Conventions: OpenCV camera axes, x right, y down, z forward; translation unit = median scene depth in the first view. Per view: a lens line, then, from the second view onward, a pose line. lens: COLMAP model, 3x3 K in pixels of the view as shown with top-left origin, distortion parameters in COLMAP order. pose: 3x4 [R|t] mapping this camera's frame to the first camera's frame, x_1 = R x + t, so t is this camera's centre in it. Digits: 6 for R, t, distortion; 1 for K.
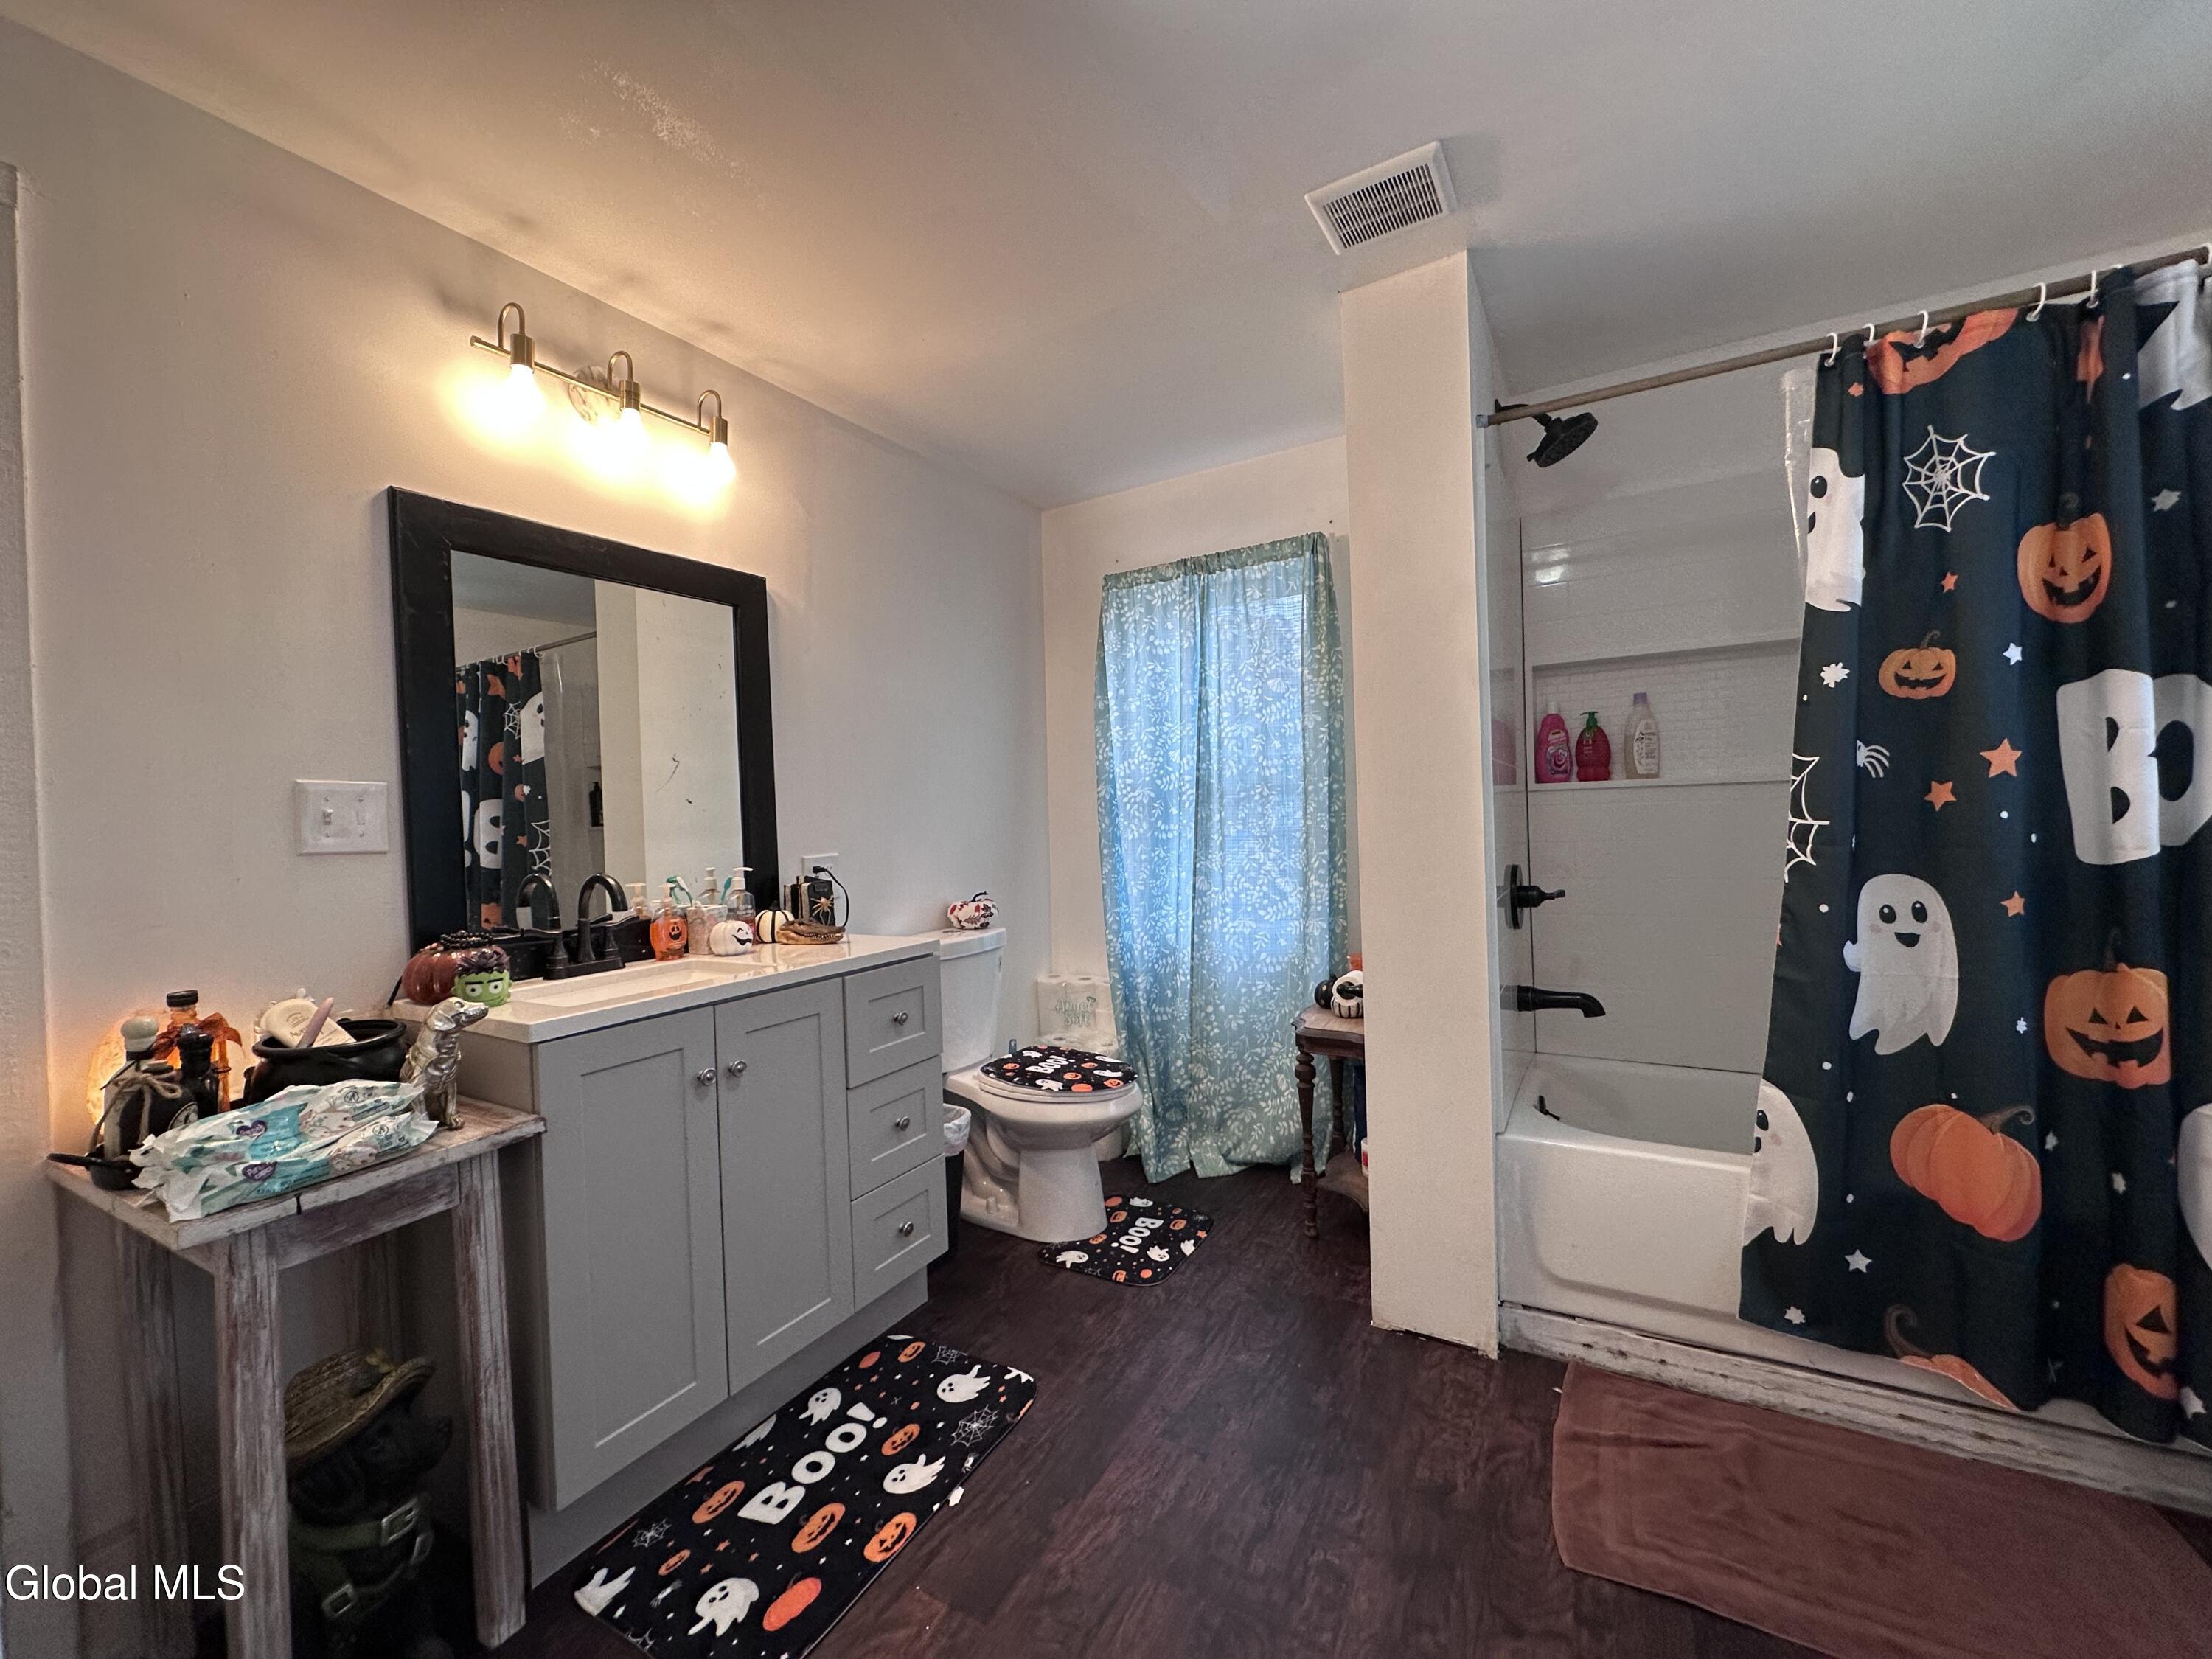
lens RADIAL K [[888.8, 0, 1106.0], [0, 888.8, 829.5], [0, 0, 1]] dist [0.001337, 0.000180]
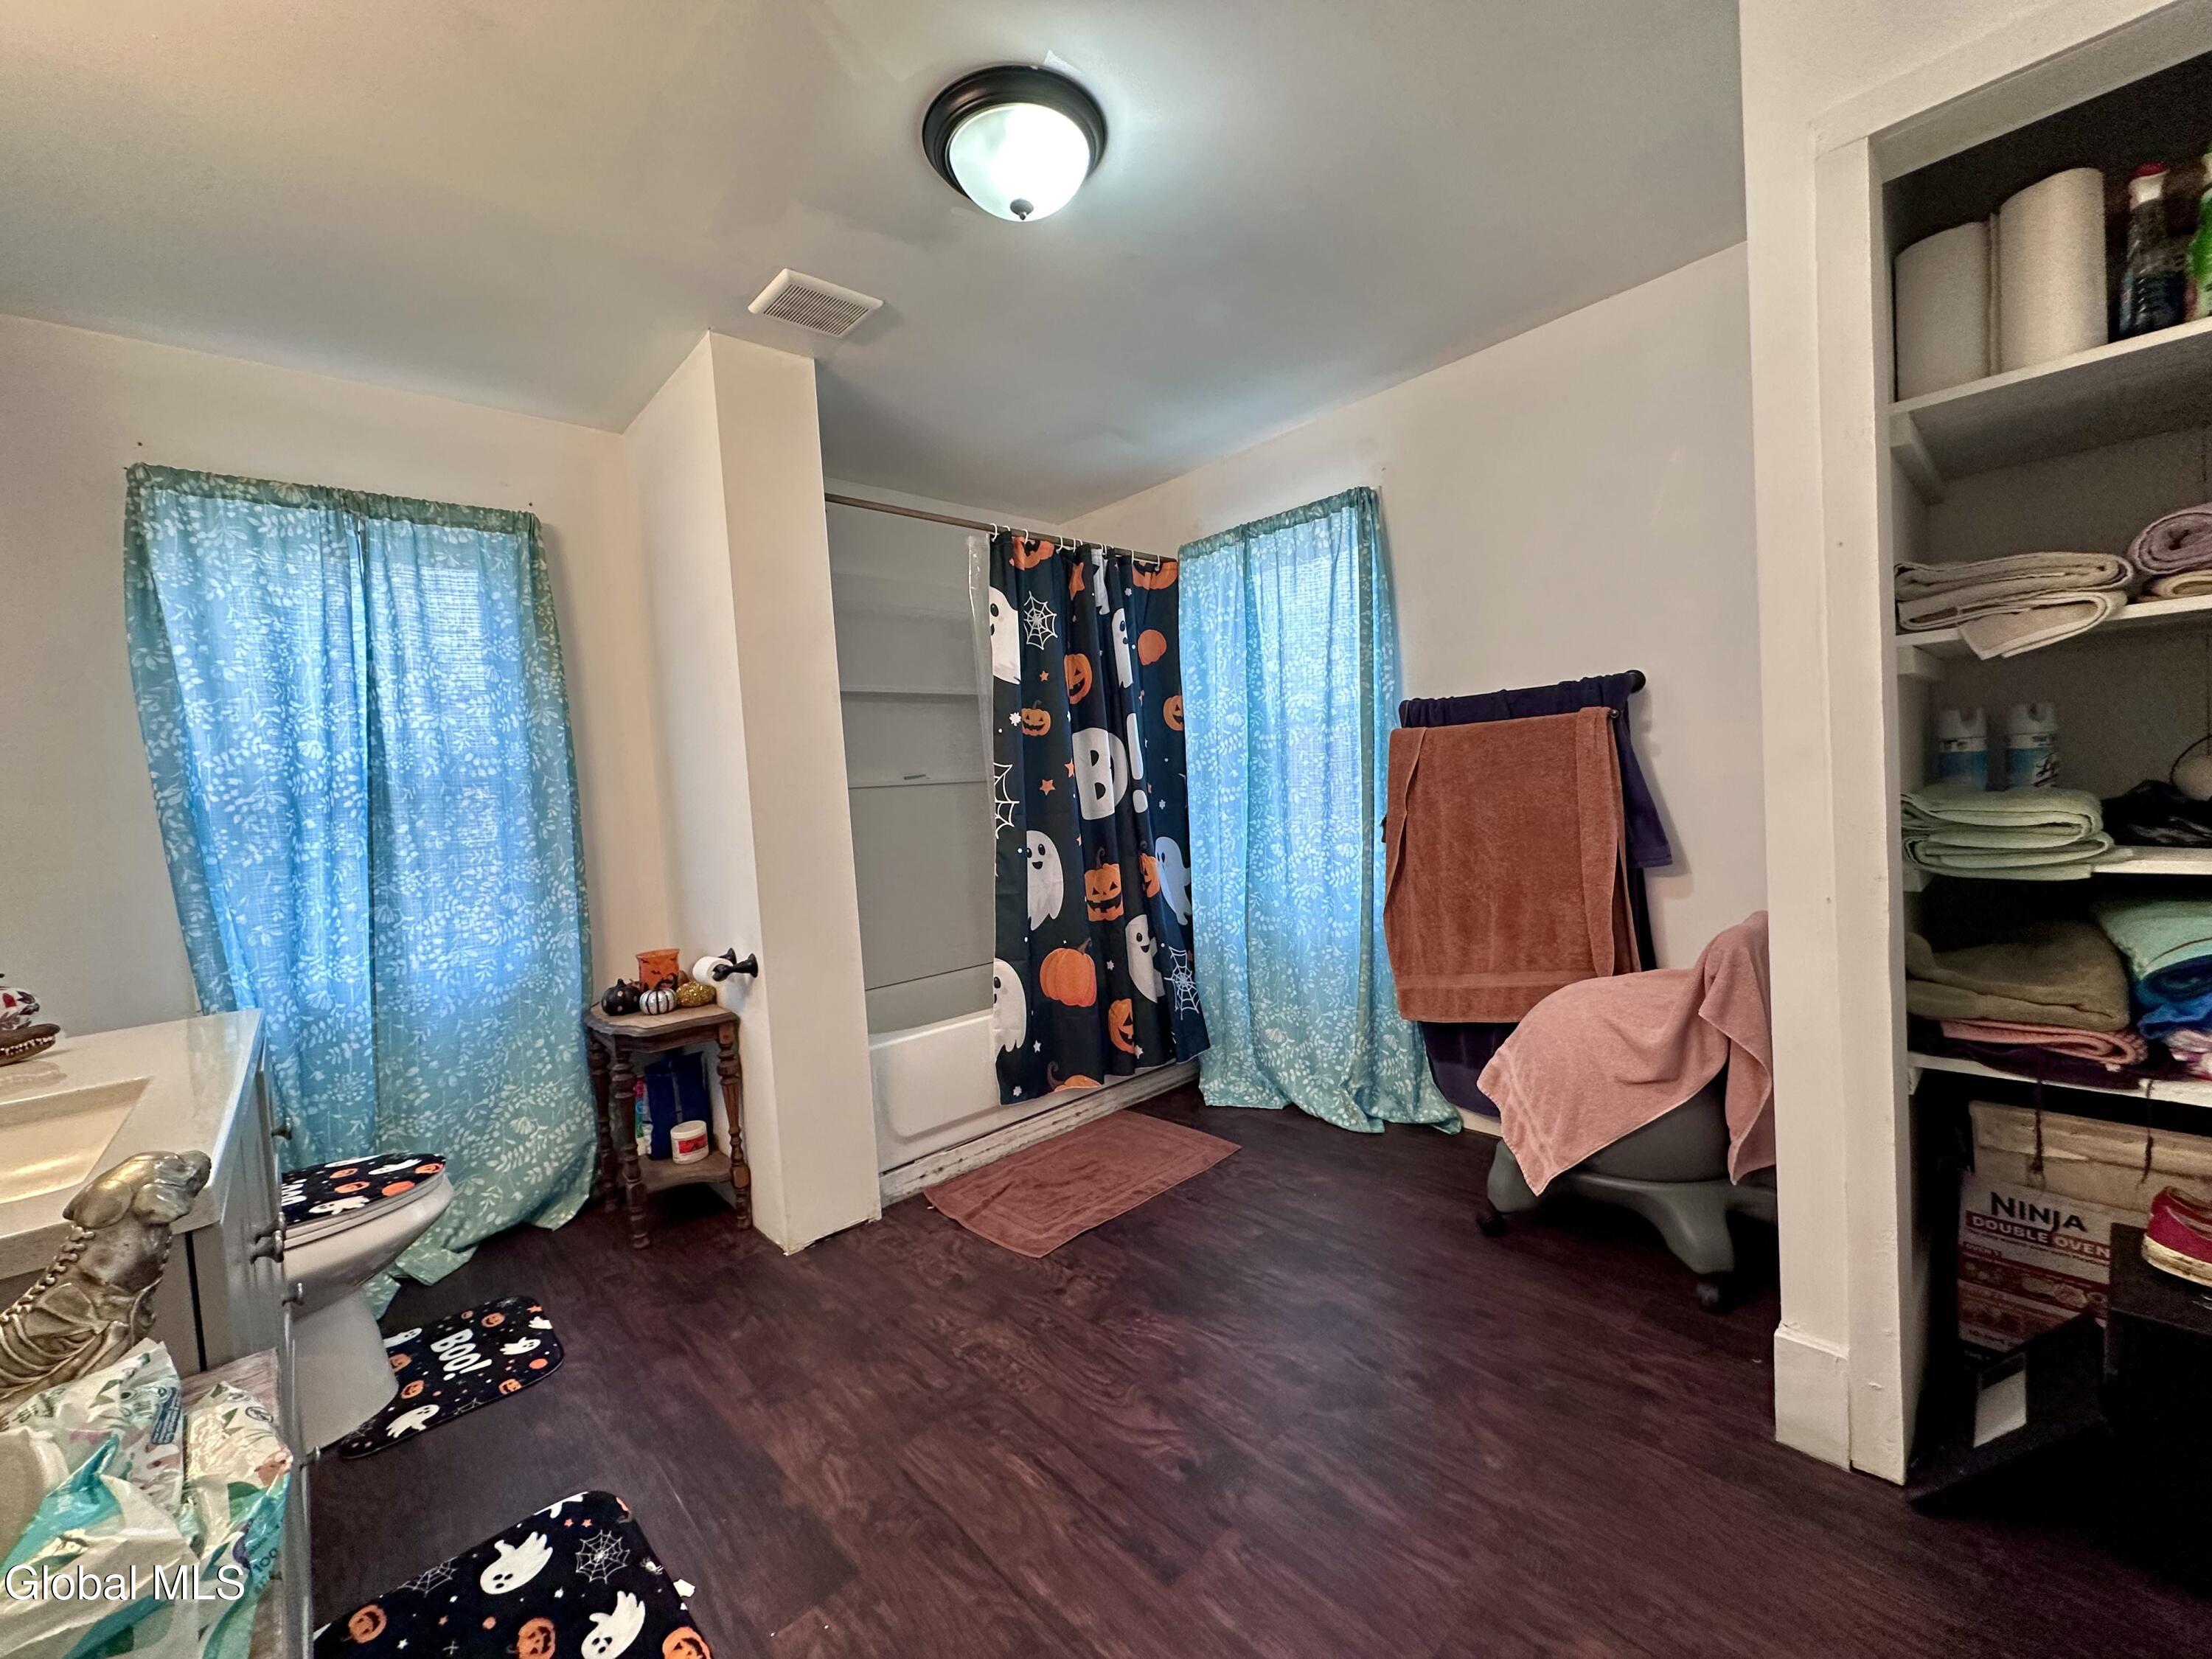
lens RADIAL K [[888.8, 0, 1106.0], [0, 888.8, 829.5], [0, 0, 1]] dist [0.001337, 0.000180]
pose [[0.300336, -0.029359, 0.953382, -0.694660], [0.068460, 0.997612, 0.009155, 0.035976], [-0.951374, 0.062519, 0.301628, 0.257991]]
